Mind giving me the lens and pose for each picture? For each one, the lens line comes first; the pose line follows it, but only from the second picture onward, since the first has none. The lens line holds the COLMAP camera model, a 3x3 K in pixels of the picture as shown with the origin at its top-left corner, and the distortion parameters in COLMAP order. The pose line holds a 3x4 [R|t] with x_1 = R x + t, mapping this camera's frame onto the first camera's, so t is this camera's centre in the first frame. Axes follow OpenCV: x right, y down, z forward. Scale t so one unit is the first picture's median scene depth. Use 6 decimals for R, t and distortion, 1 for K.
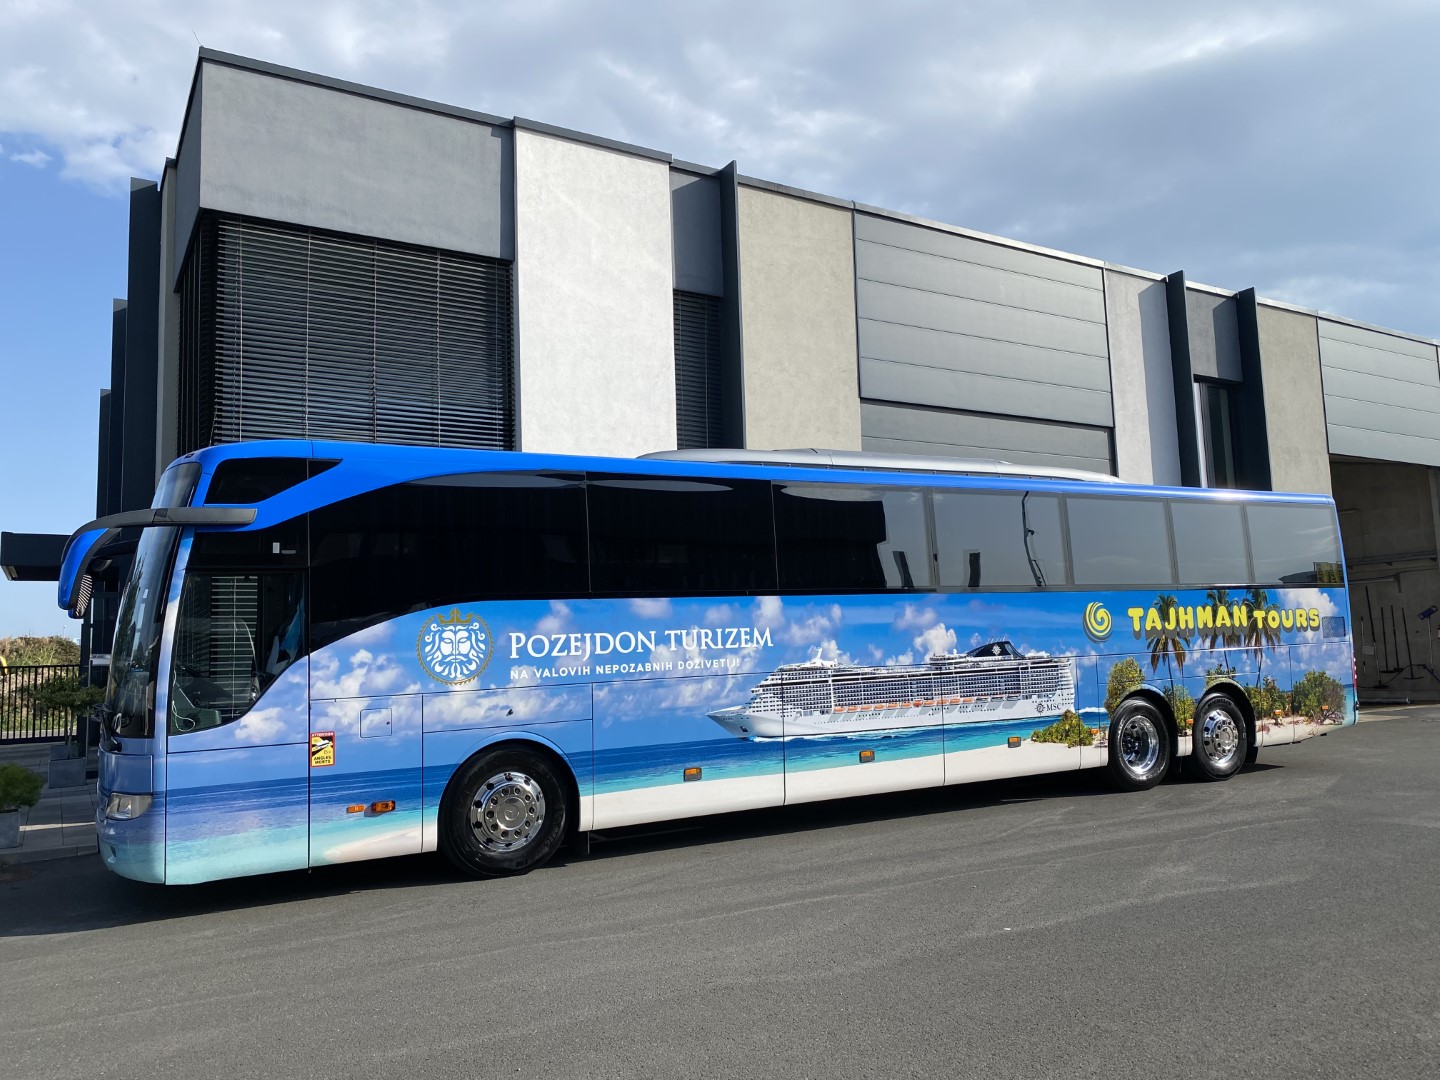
lens RADIAL K [[1082.8, 0, 729.5], [0, 1082.8, 540.7], [0, 0, 1]] dist [0.041658, -0.044669]
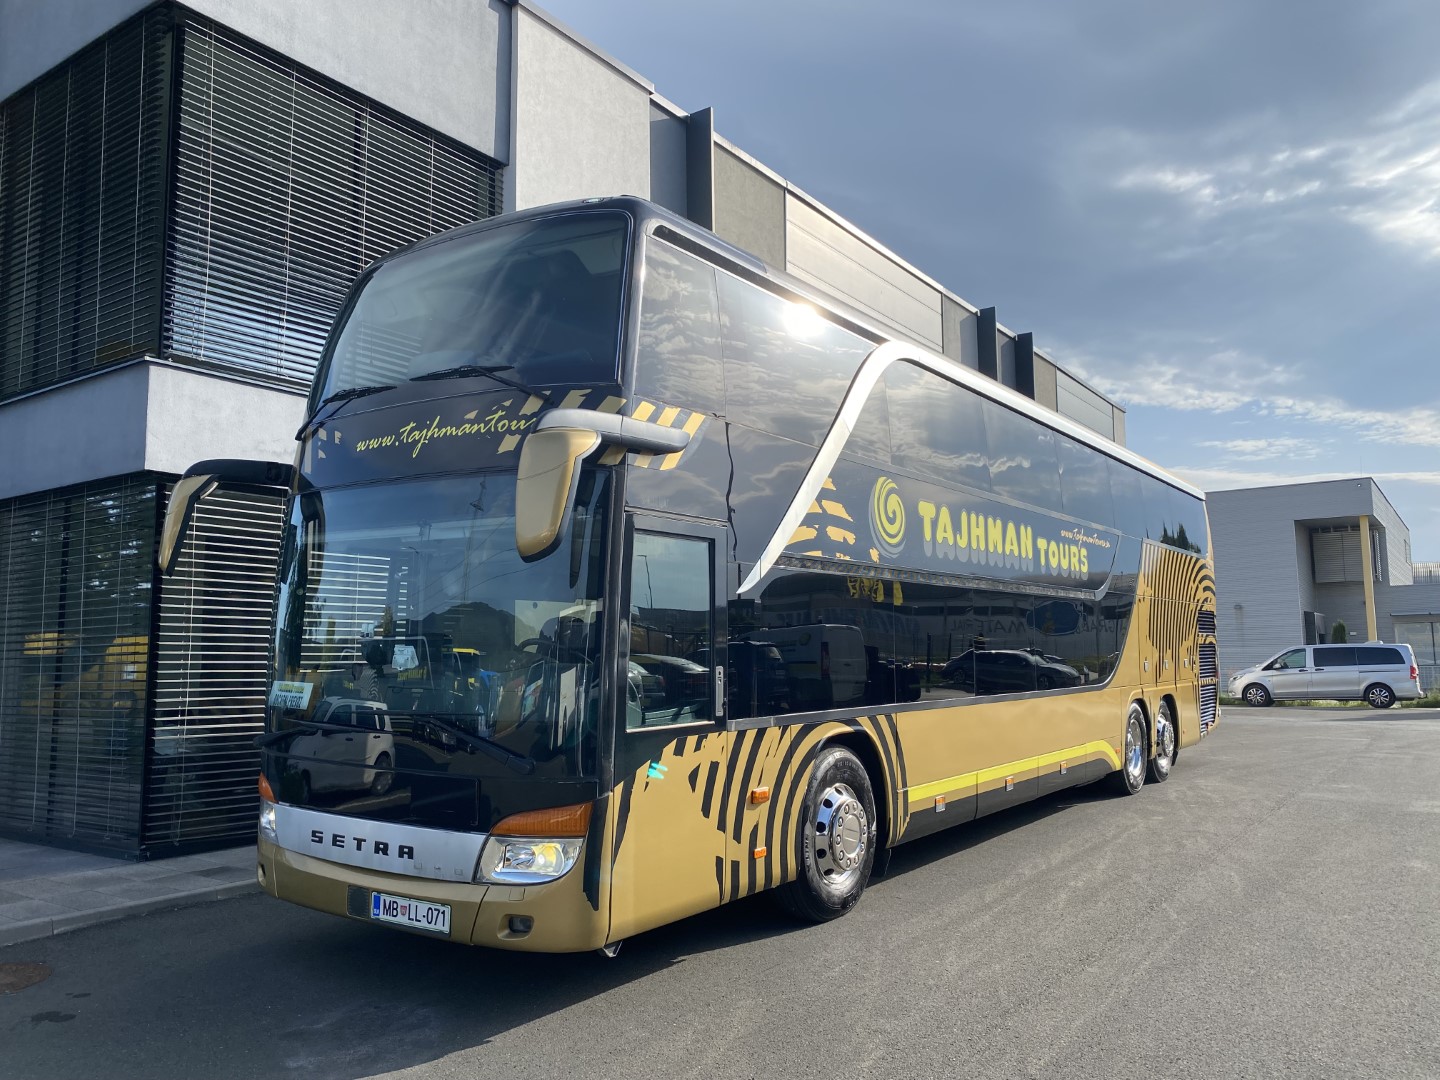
lens RADIAL K [[1082.8, 0, 732.9], [0, 1082.8, 539.4], [0, 0, 1]] dist [0.041658, -0.044669]
pose [[0.911243, 0.066496, 0.406467, -0.358194], [-0.063164, 0.997769, -0.021626, 0.031592], [-0.406998, -0.005967, 0.913410, 0.176892]]
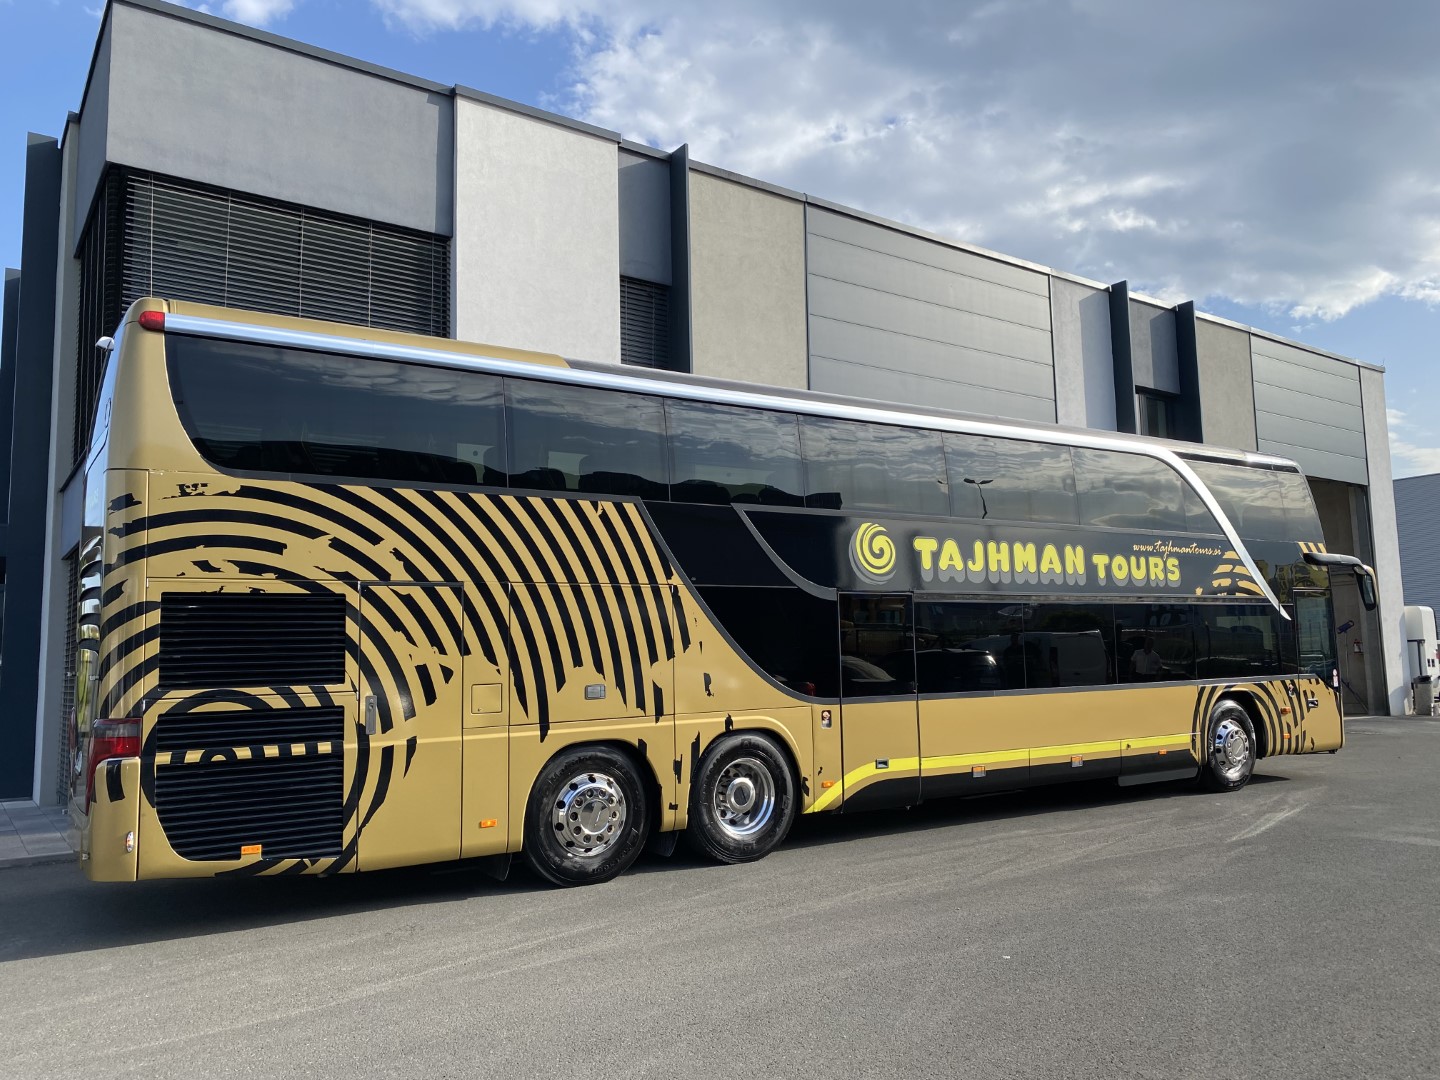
lens RADIAL K [[1082.8, 0, 726.1], [0, 1082.8, 549.3], [0, 0, 1]] dist [0.041658, -0.044669]
pose [[0.997211, 0.018777, 0.072235, -0.025225], [-0.018823, 0.999823, -0.000037, 0.007472], [-0.072223, -0.001322, 0.997388, 0.045669]]
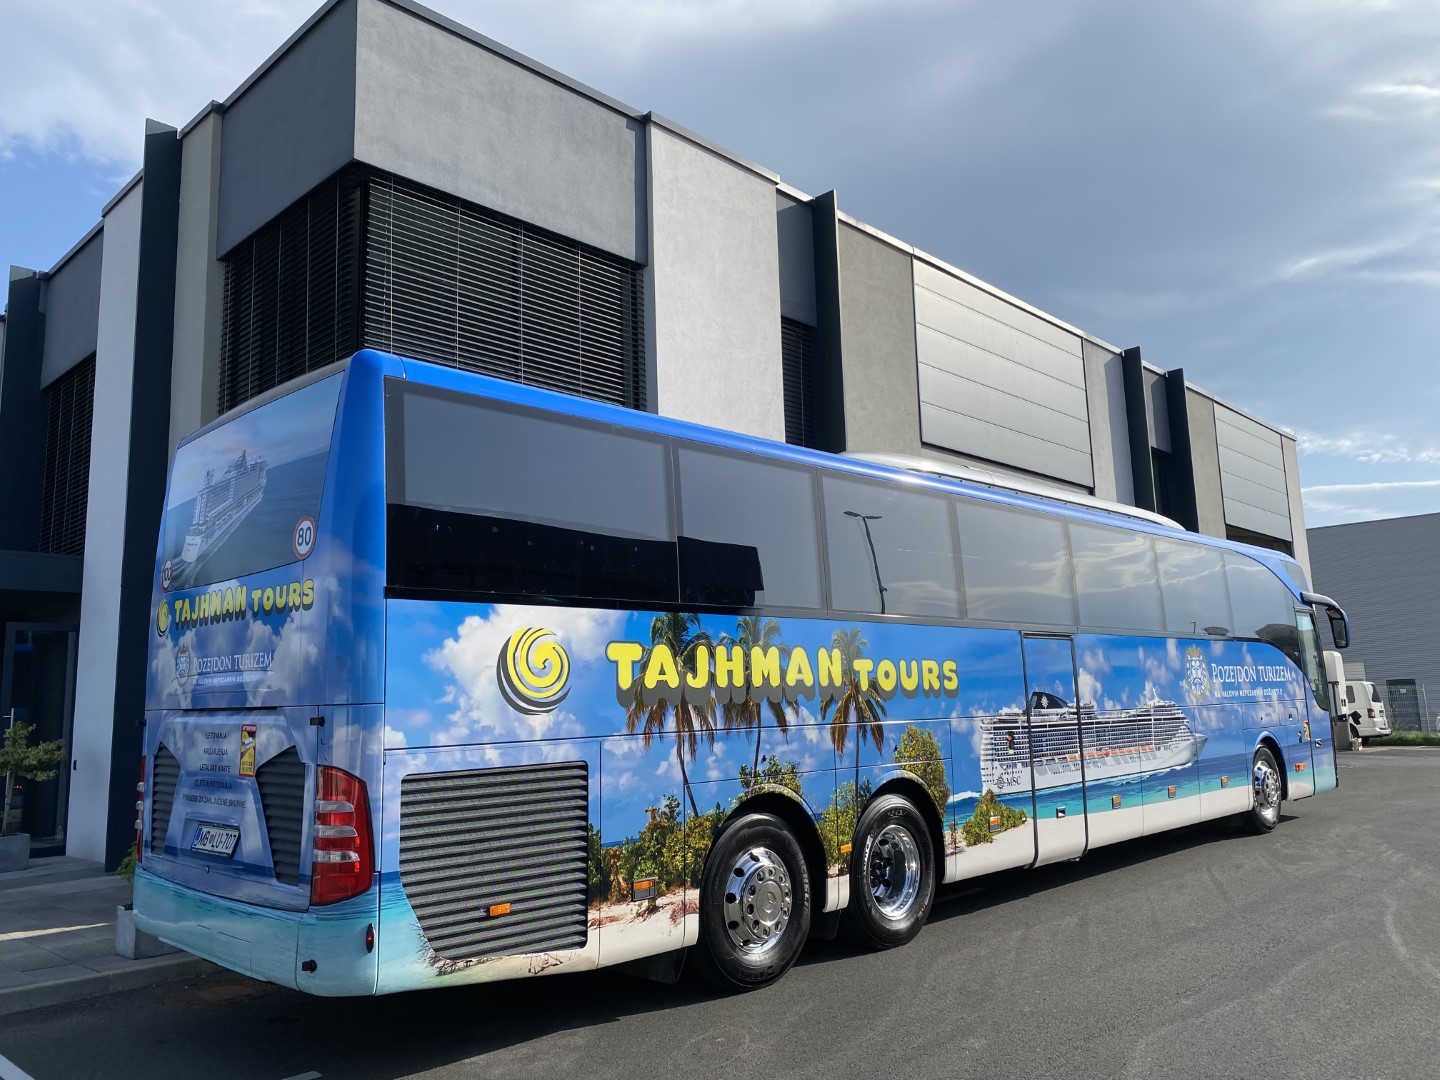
lens RADIAL K [[1082.8, 0, 734.7], [0, 1082.8, 538.1], [0, 0, 1]] dist [0.041658, -0.044669]
pose [[0.964887, 0.042408, 0.259220, -0.352263], [-0.027918, 0.997848, -0.059328, 0.022162], [-0.261178, 0.050008, 0.963994, 0.115687]]
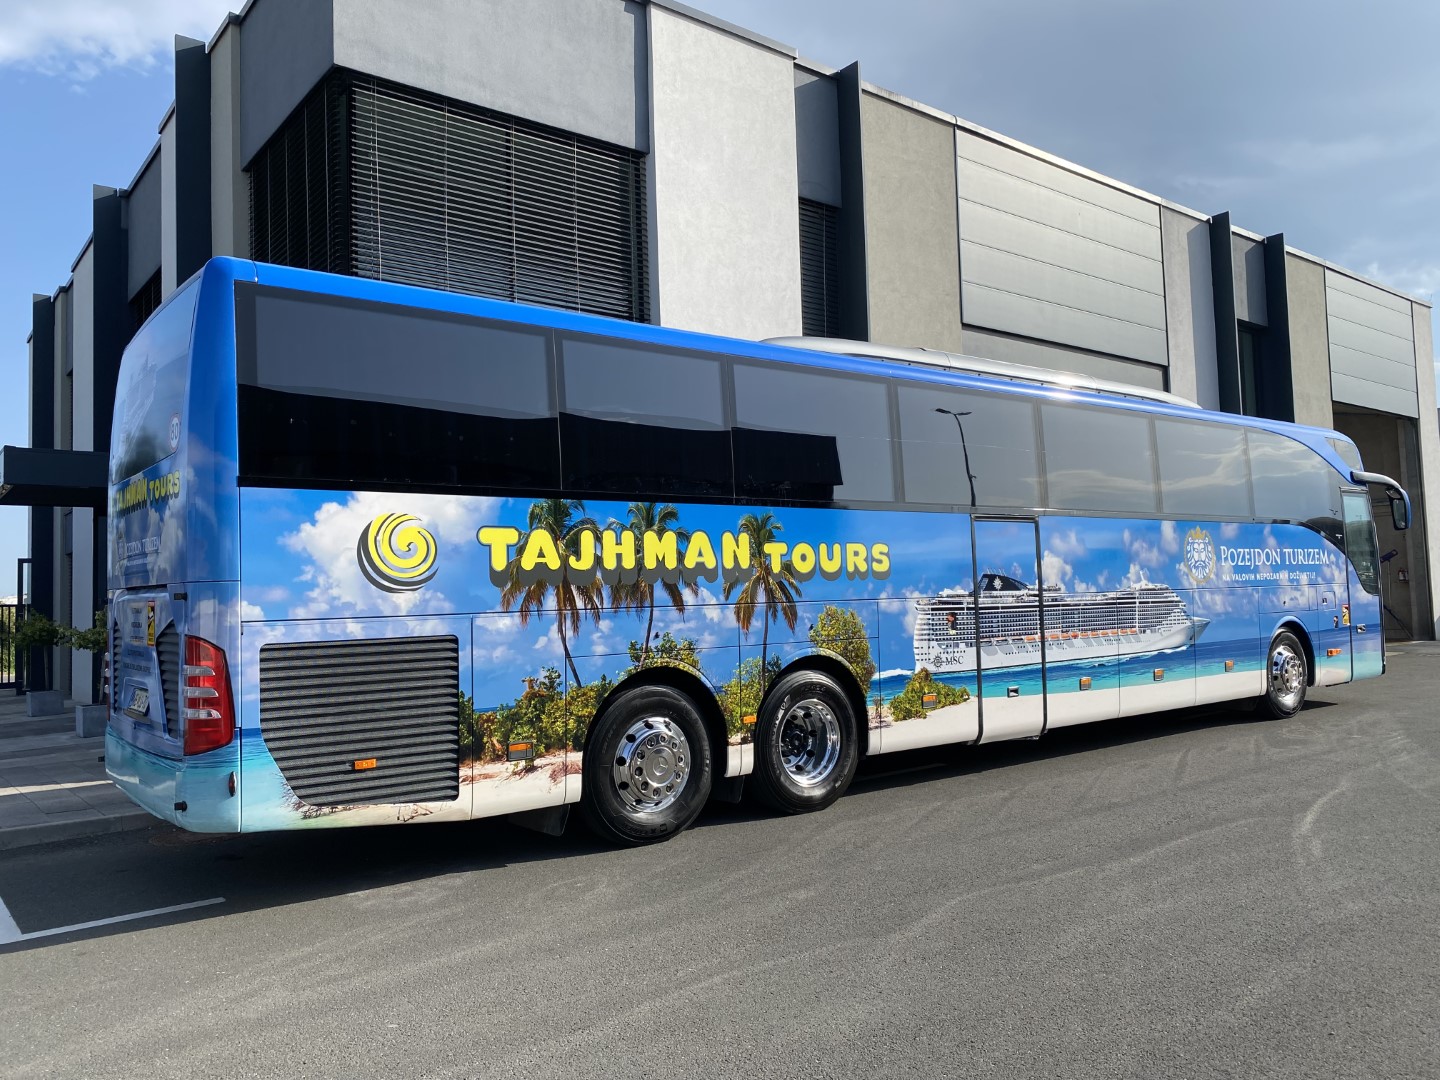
lens RADIAL K [[1082.8, 0, 733.2], [0, 1082.8, 540.8], [0, 0, 1]] dist [0.041658, -0.044669]
pose [[0.991092, 0.008622, 0.132901, -0.245470], [-0.014815, 0.998846, 0.045676, 0.022728], [-0.132354, -0.047238, 0.990076, 0.076212]]
